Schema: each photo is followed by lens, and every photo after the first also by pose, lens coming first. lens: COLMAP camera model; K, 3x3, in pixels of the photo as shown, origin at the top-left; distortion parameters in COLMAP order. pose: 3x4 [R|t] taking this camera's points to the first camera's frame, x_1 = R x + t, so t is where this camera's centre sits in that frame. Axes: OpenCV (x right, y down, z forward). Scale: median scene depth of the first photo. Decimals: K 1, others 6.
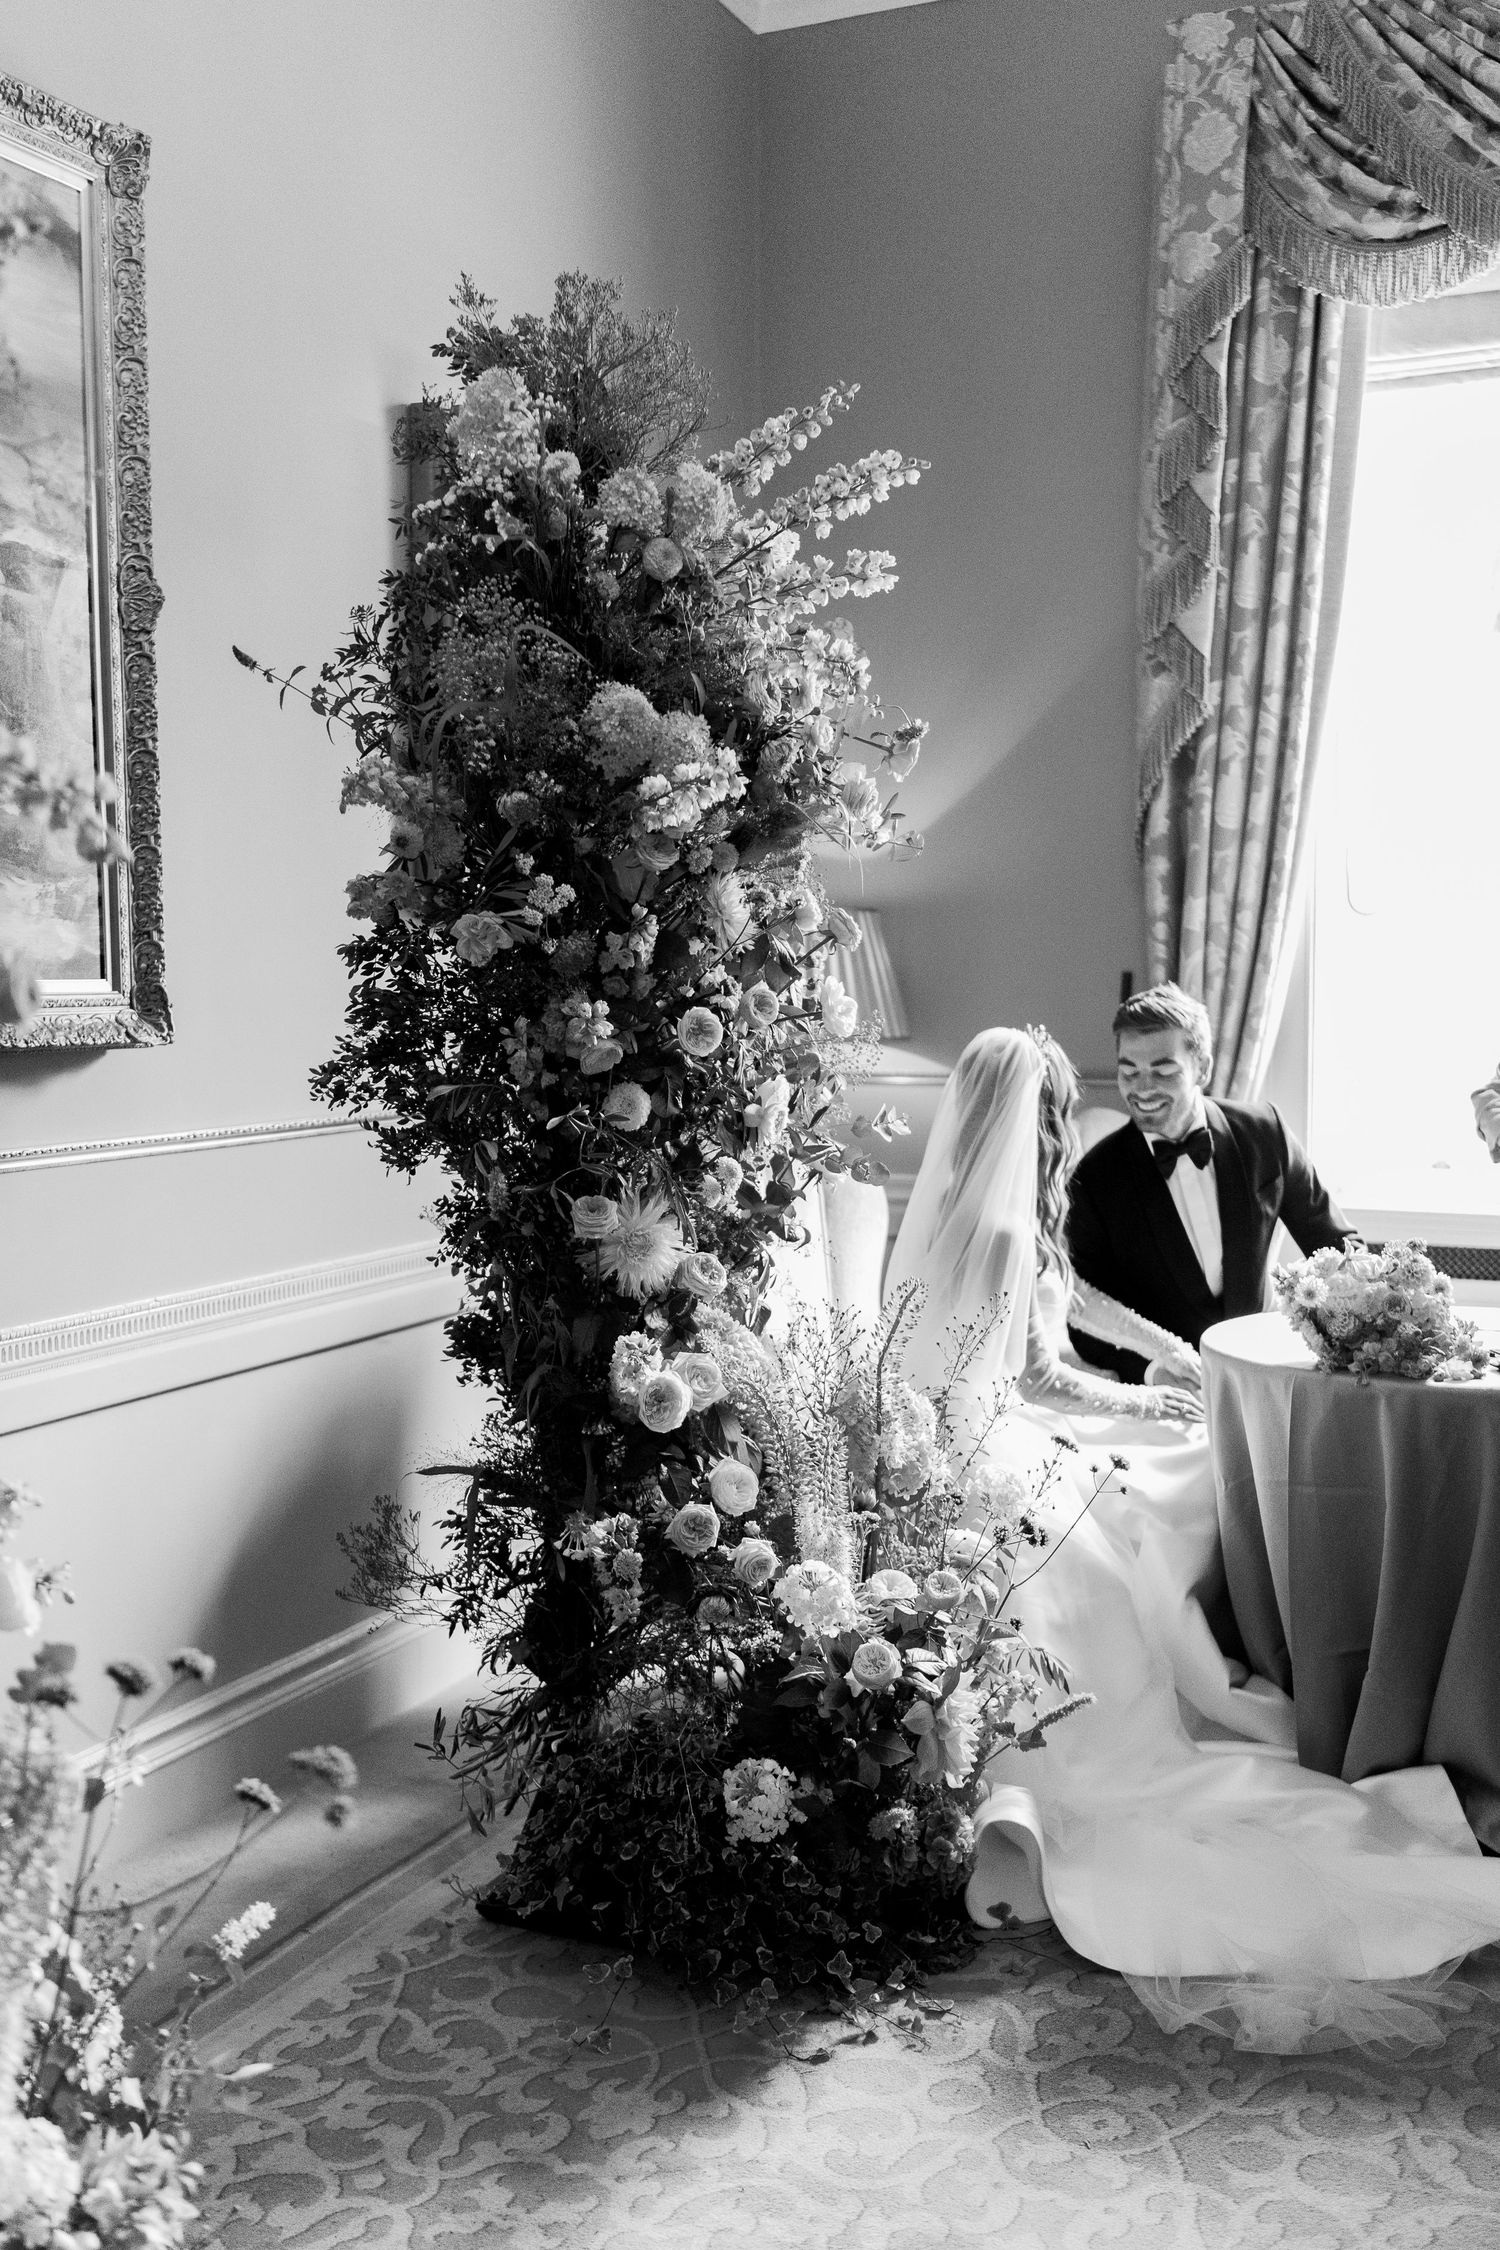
lens RADIAL K [[2259.3, 0, 793.4], [0, 2259.3, 1117.4], [0, 0, 1]] dist [0.003474, -0.020533]
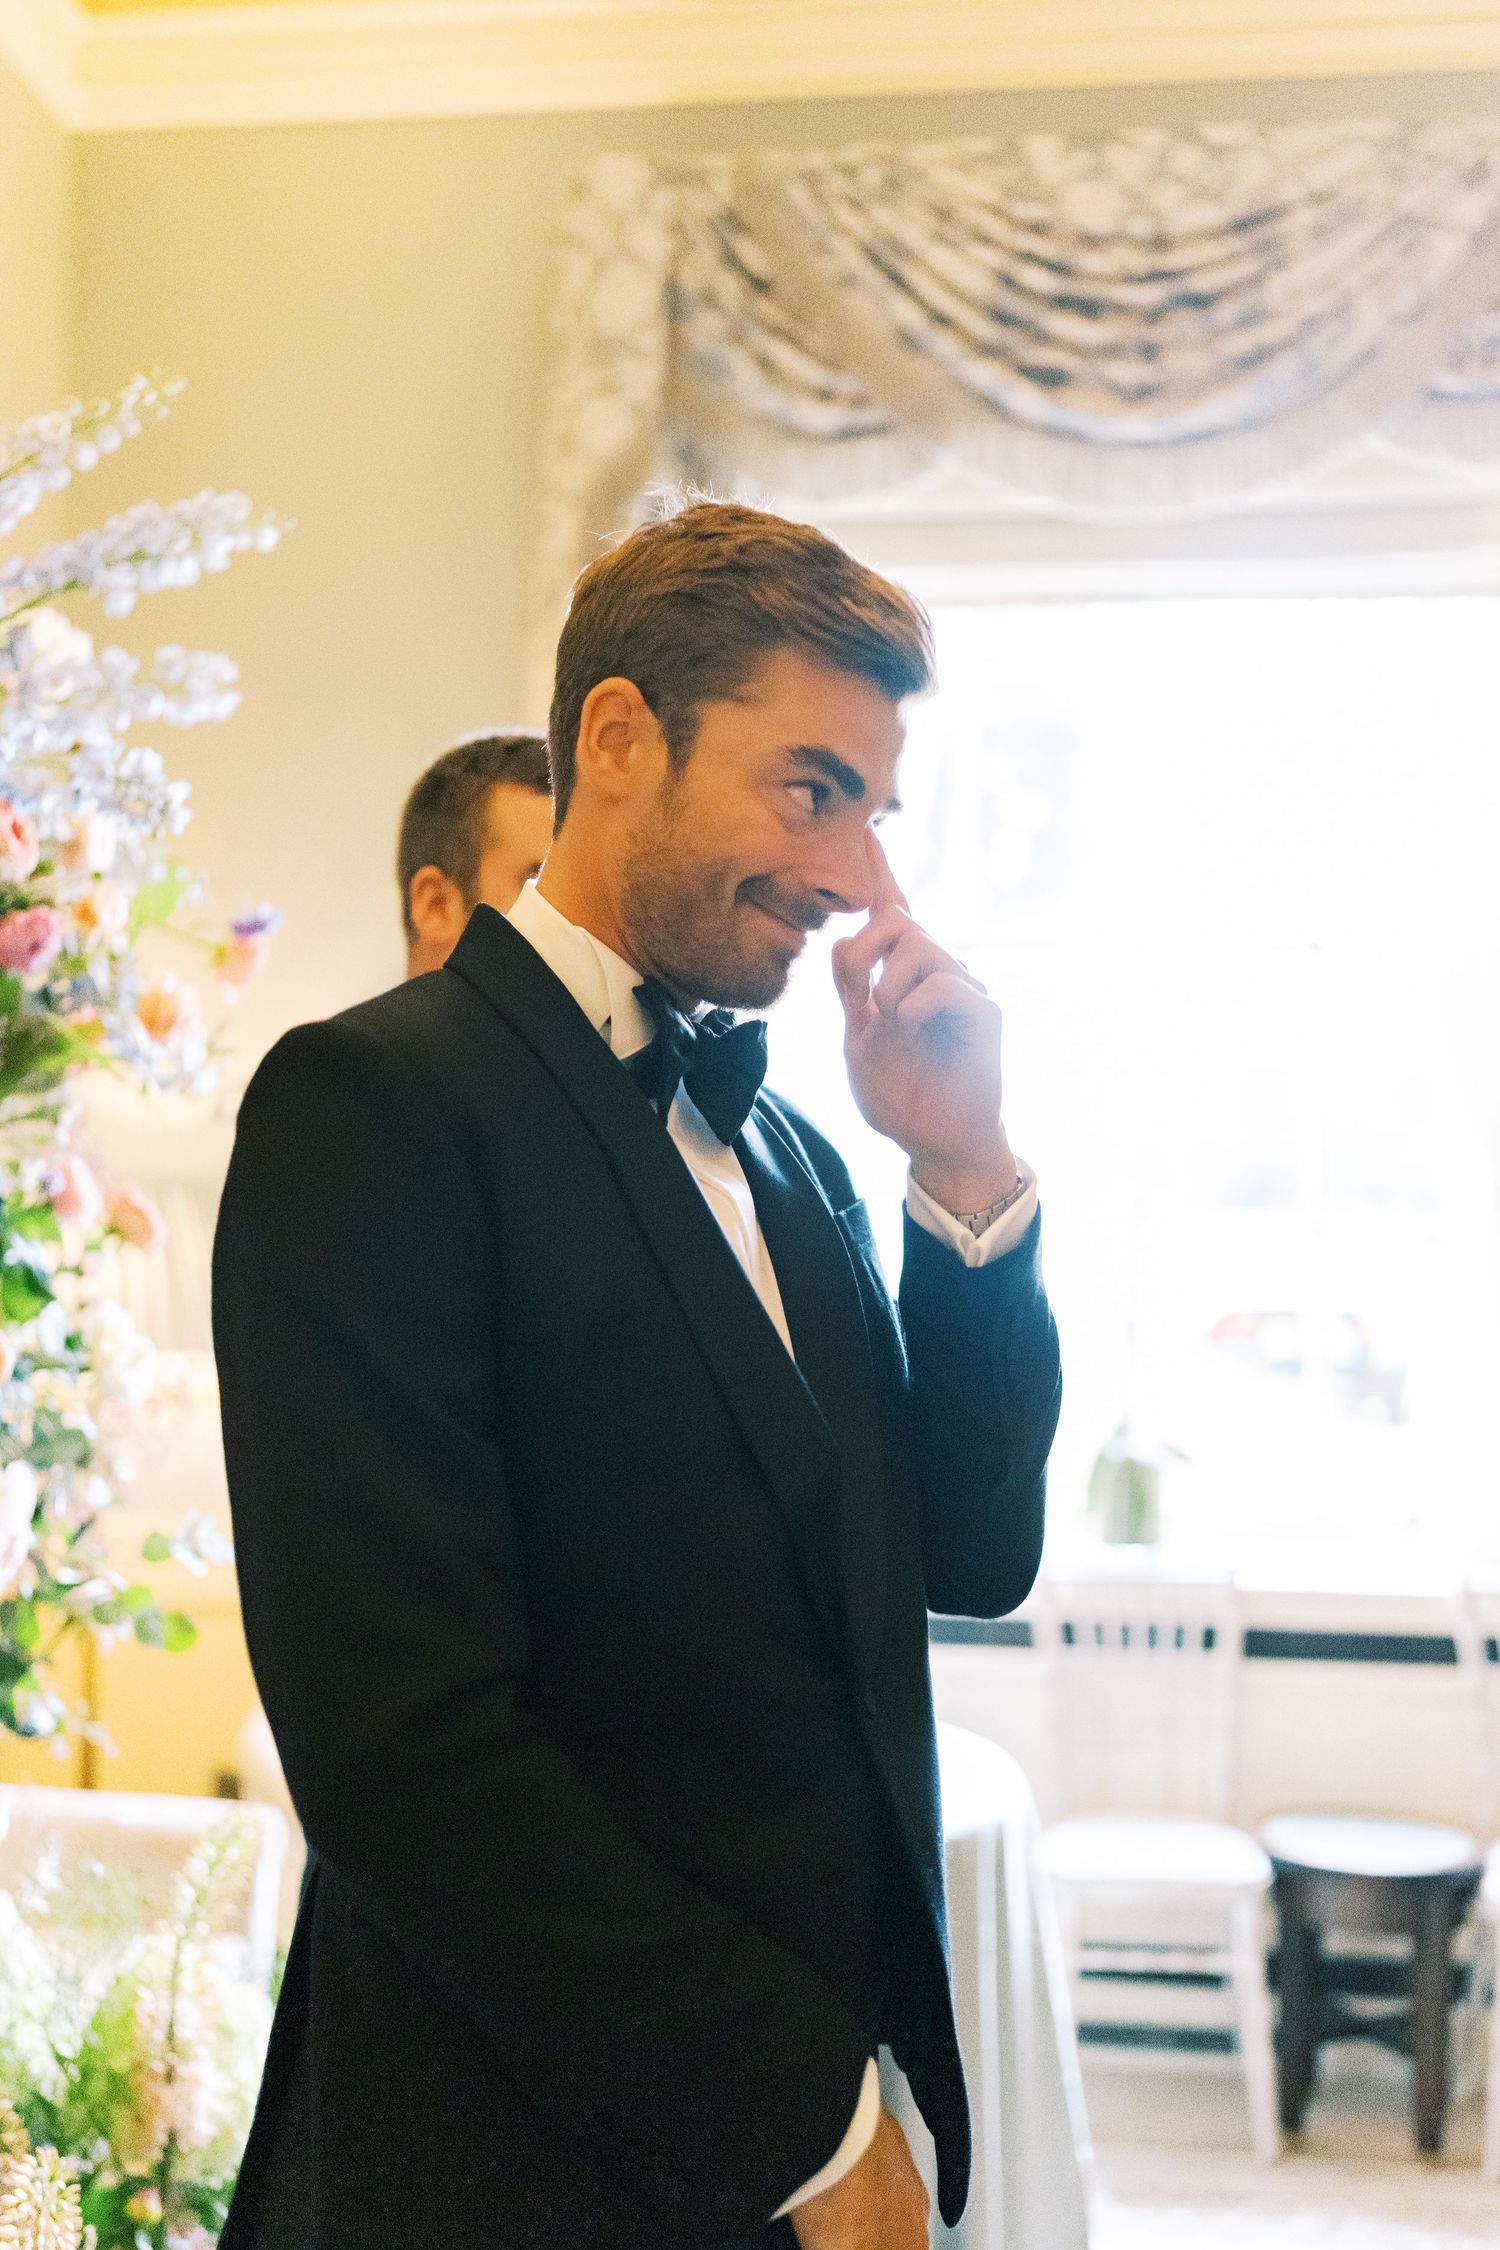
lens RADIAL K [[2259.3, 0, 793.4], [0, 2259.3, 1117.4], [0, 0, 1]] dist [0.003474, -0.020533]
pose [[0.956160, 0.031464, 0.291149, 0.009045], [0.004942, 0.992336, -0.123472, -0.023469], [-0.292803, 0.119498, 0.948676, 0.234740]]
